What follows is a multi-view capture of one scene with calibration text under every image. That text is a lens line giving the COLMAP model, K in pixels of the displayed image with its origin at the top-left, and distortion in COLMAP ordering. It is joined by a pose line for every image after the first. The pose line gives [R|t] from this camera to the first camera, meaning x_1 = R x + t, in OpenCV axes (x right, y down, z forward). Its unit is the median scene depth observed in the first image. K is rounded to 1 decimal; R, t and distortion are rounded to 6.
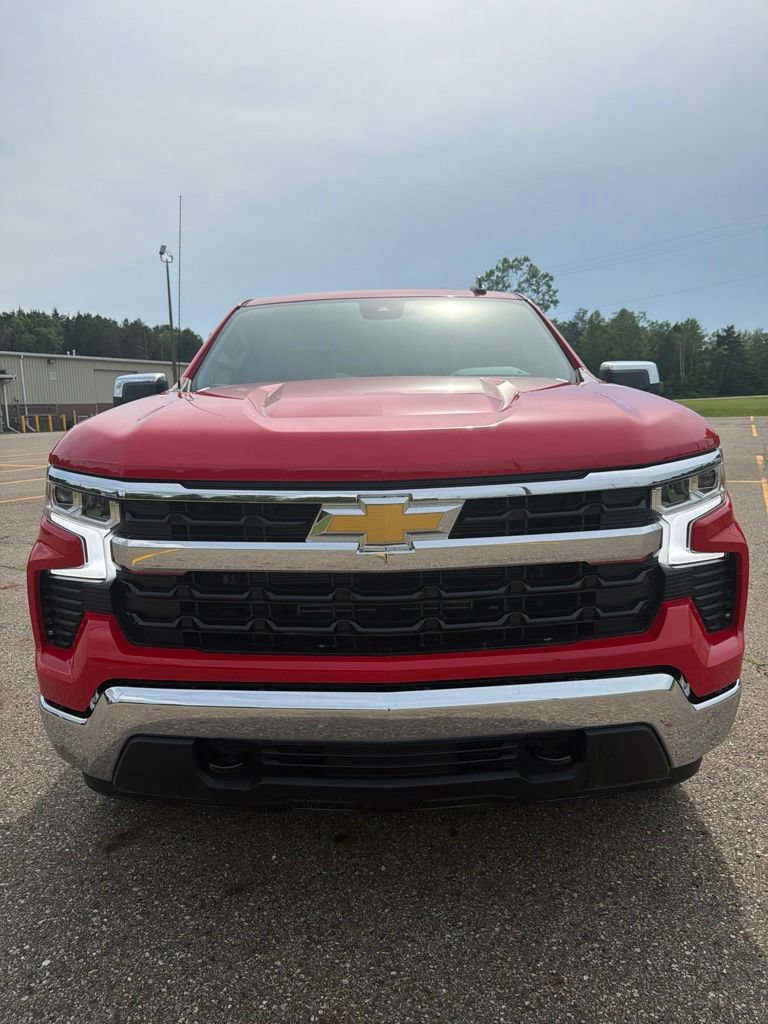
lens RADIAL K [[755.8, 0, 388.1], [0, 755.8, 506.7], [0, 0, 1]] dist [-0.009615, -0.000537]
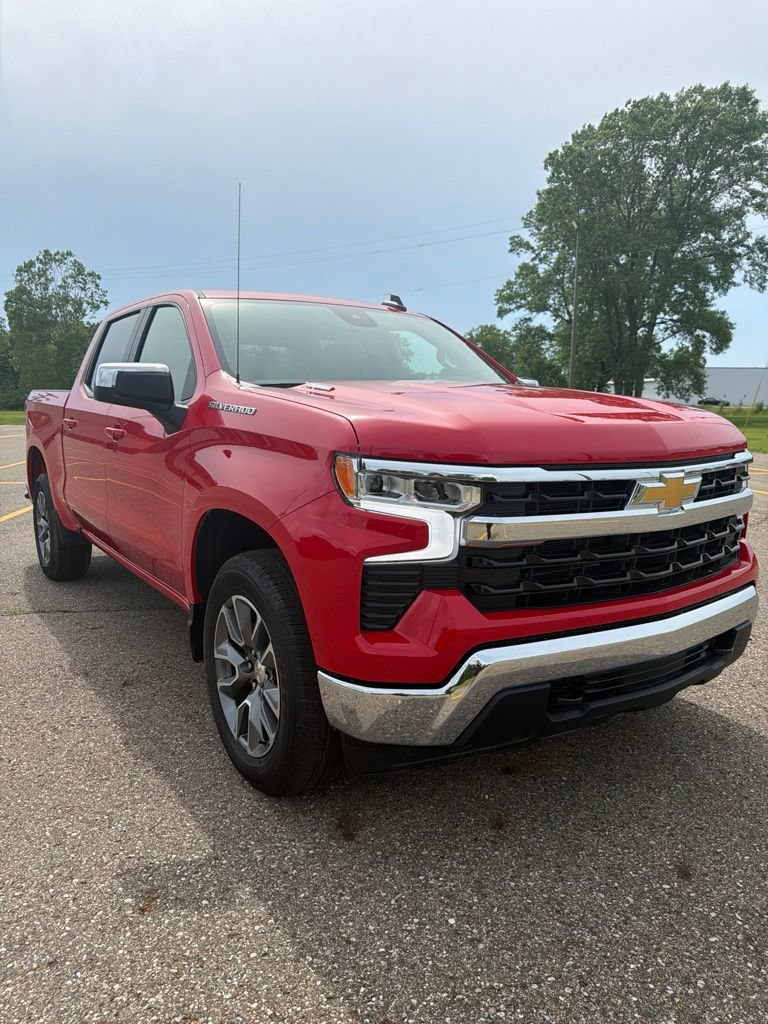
lens RADIAL K [[755.8, 0, 388.1], [0, 755.8, 506.7], [0, 0, 1]] dist [-0.009615, -0.000537]
pose [[0.819743, -0.051613, 0.570401, -0.942922], [0.055710, 0.998394, 0.010278, 0.004617], [-0.570015, 0.023352, 0.821302, 0.137891]]
